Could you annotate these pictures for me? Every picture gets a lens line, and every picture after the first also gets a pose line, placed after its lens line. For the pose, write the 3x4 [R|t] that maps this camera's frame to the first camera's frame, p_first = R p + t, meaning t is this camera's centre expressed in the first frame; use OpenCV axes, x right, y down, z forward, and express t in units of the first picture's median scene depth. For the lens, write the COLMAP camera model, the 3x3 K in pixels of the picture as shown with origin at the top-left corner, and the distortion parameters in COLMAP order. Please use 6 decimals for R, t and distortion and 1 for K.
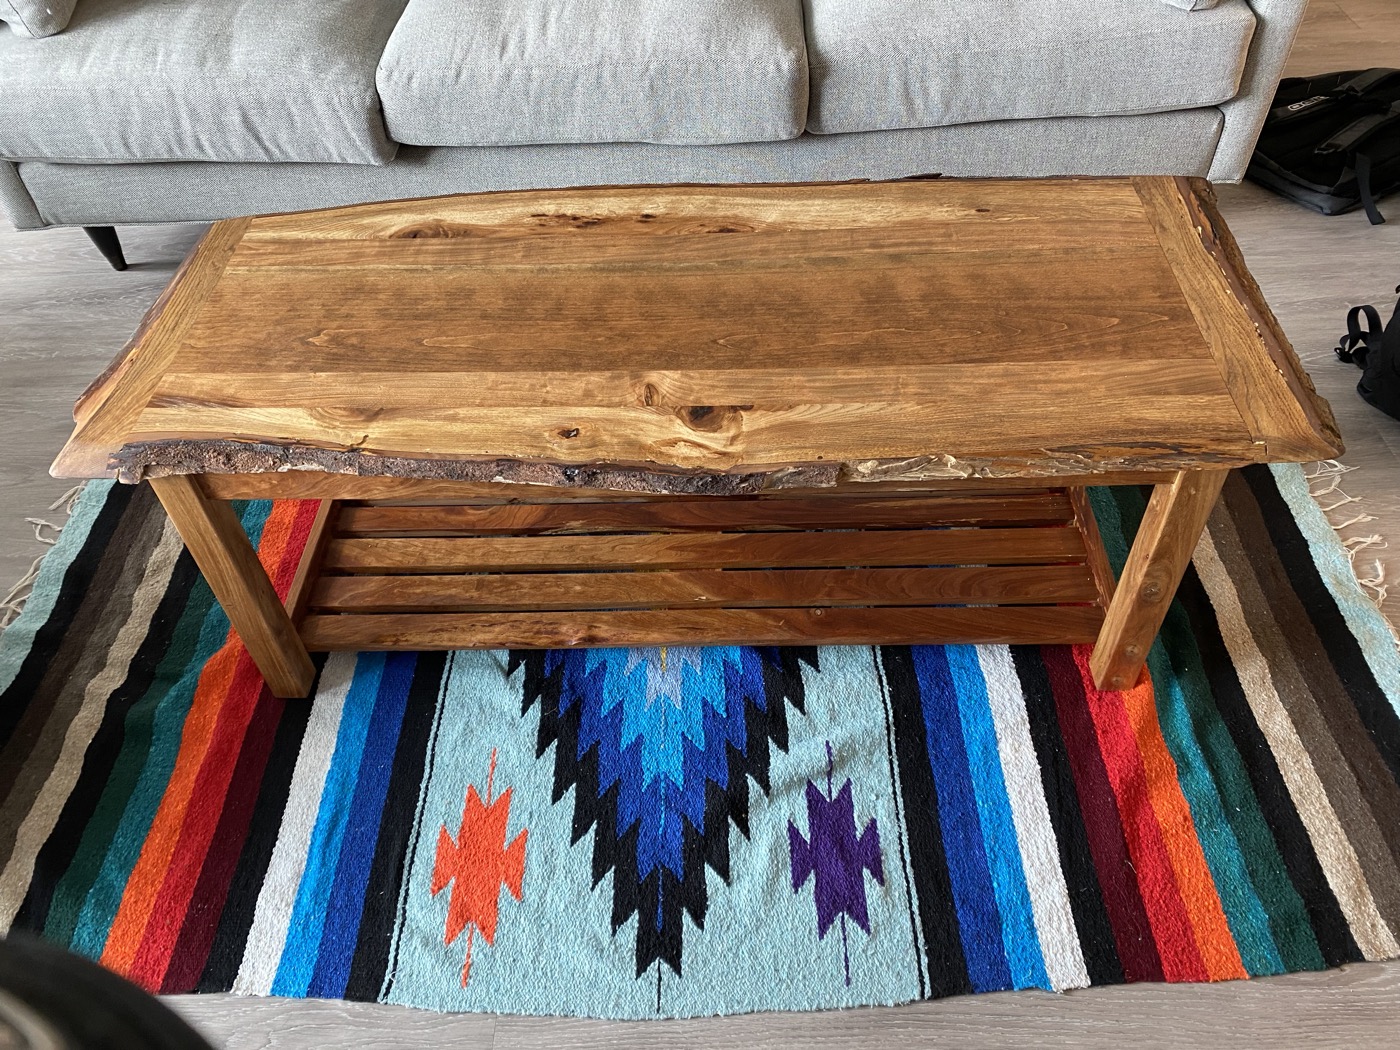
lens RADIAL K [[1070.7, 0, 700.0], [0, 1070.7, 525.0], [0, 0, 1]] dist [0.001284, -0.006936]
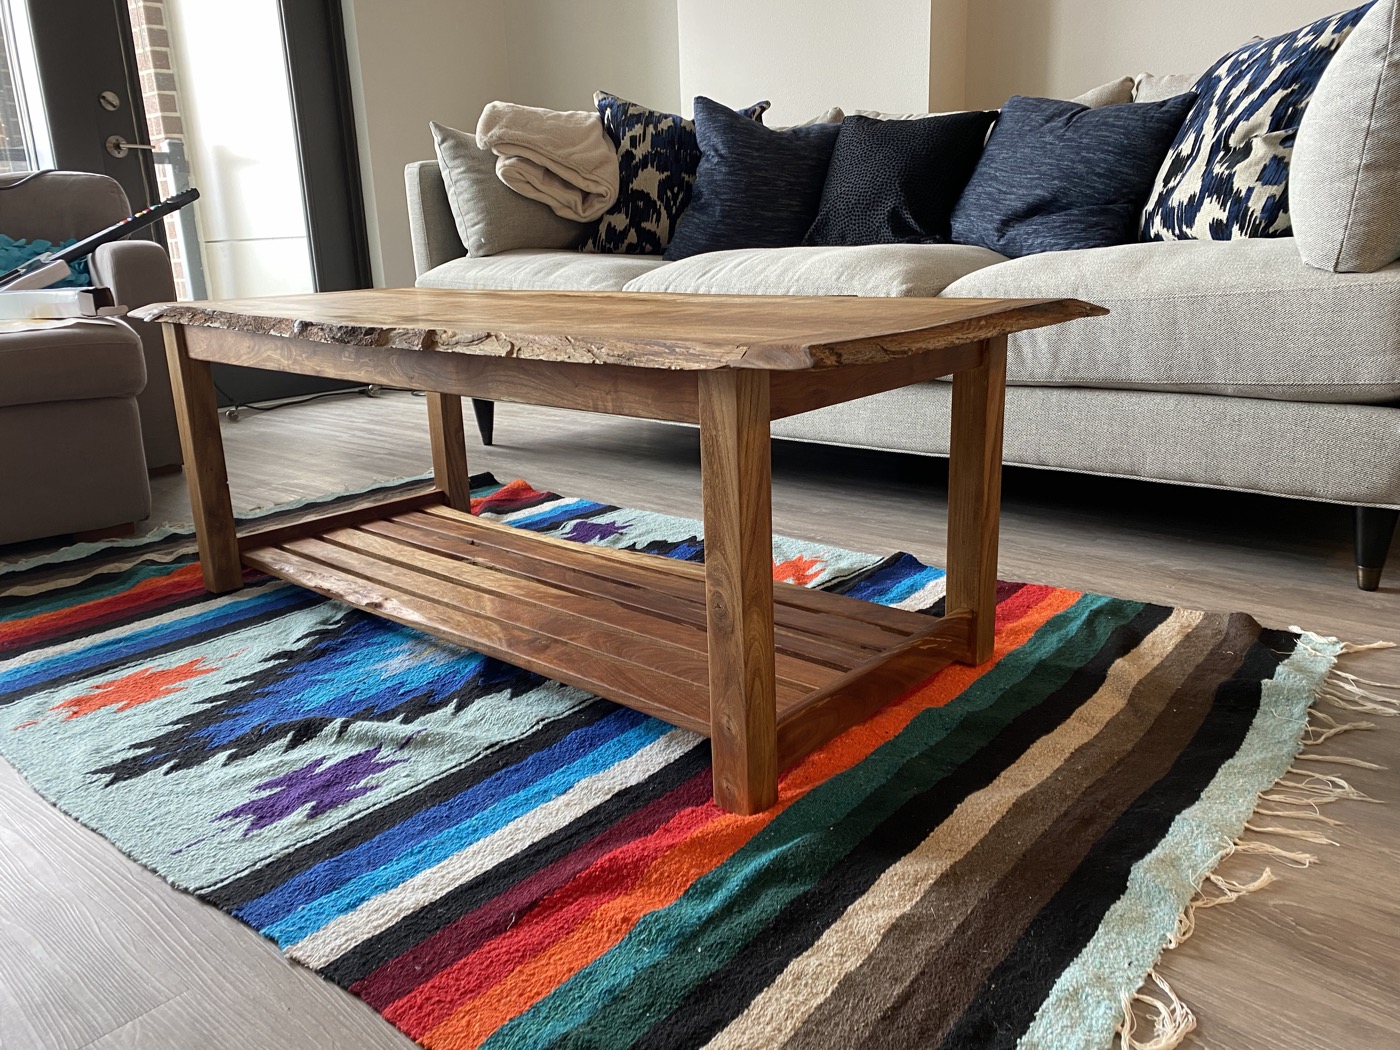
lens RADIAL K [[1070.7, 0, 700.0], [0, 1070.7, 525.0], [0, 0, 1]] dist [0.001284, -0.006936]
pose [[0.770673, 0.197445, -0.605870, 0.820341], [-0.465520, 0.823713, -0.323710, 0.253032], [0.435147, 0.531520, 0.726728, 0.357511]]
